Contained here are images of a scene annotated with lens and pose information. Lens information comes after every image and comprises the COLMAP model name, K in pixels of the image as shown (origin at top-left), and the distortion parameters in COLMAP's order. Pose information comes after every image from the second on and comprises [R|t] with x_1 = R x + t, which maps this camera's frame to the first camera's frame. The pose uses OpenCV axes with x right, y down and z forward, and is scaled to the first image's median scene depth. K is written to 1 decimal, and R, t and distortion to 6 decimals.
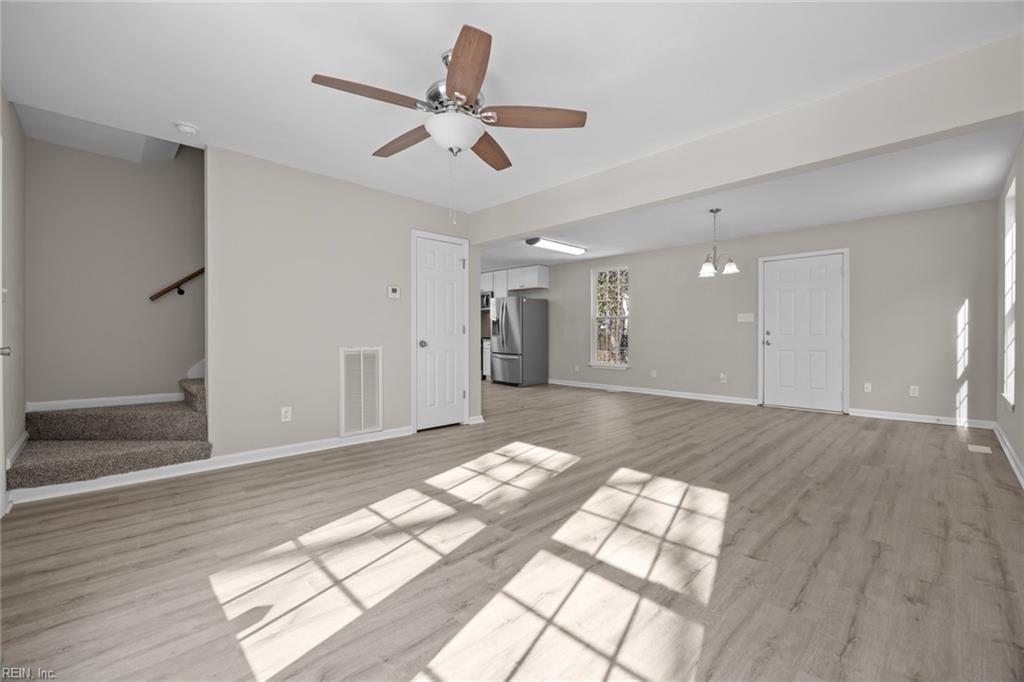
lens RADIAL K [[428.8, 0, 518.5], [0, 428.8, 341.1], [0, 0, 1]] dist [-0.004722, -0.002902]
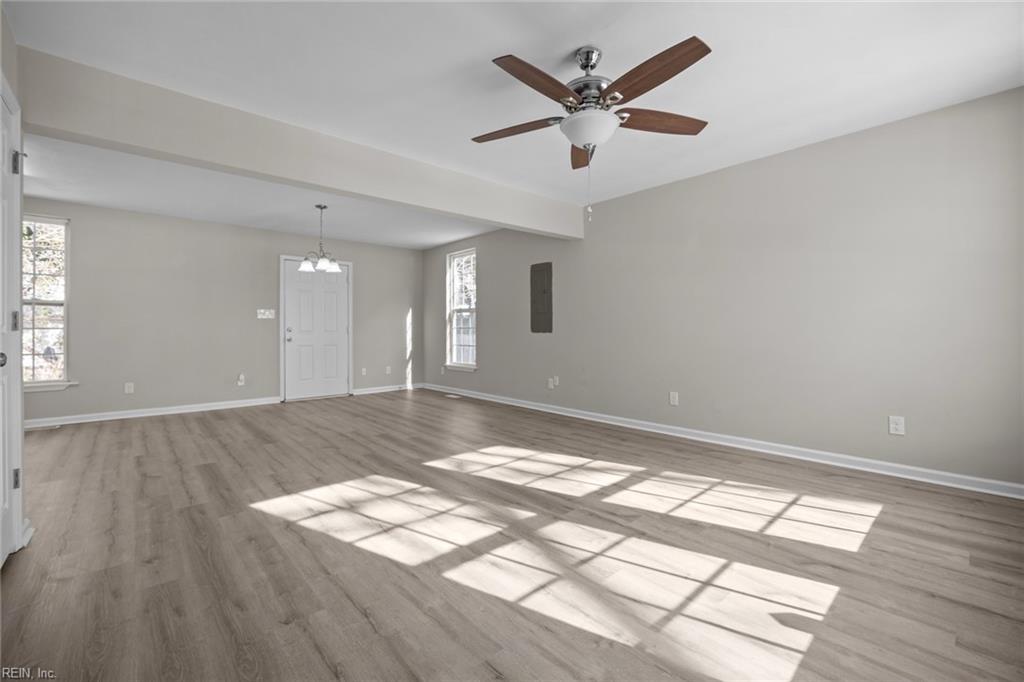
lens RADIAL K [[428.8, 0, 518.9], [0, 428.8, 333.3], [0, 0, 1]] dist [-0.004722, -0.002902]
pose [[0.035242, -0.005102, 0.999366, -0.864968], [0.019646, 0.999797, 0.004411, -0.010283], [-0.999186, 0.019478, 0.035335, 0.849905]]
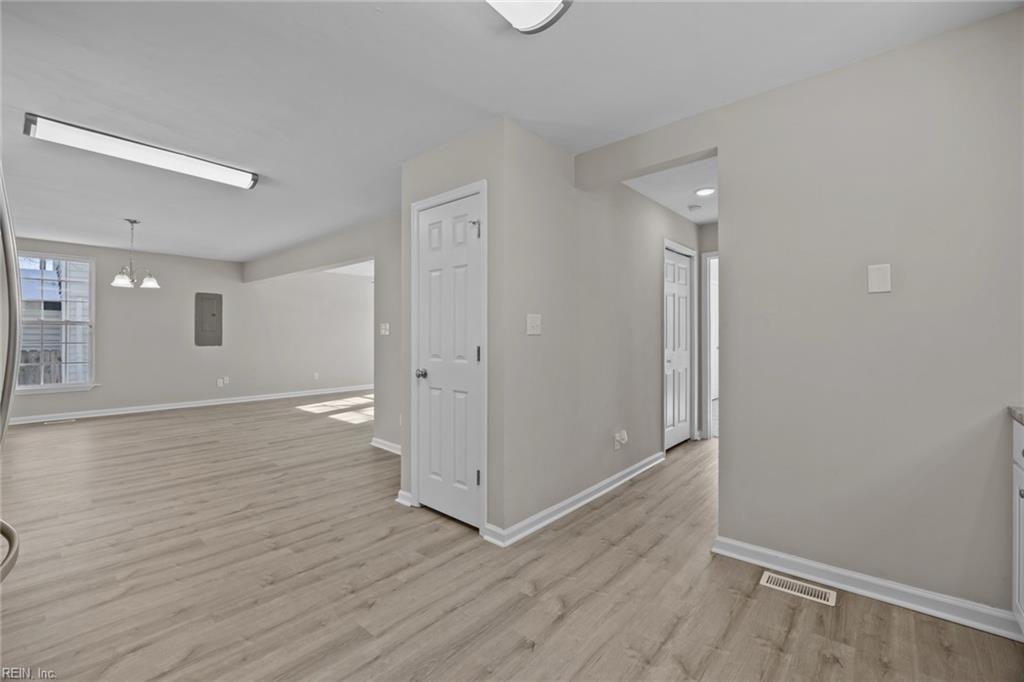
lens RADIAL K [[428.8, 0, 511.2], [0, 428.8, 336.7], [0, 0, 1]] dist [-0.004722, -0.002902]
pose [[-0.997602, 0.000434, -0.069211, -0.551300], [-0.001081, 0.999761, 0.021848, -0.109957], [0.069204, 0.021870, -0.997363, 3.361324]]
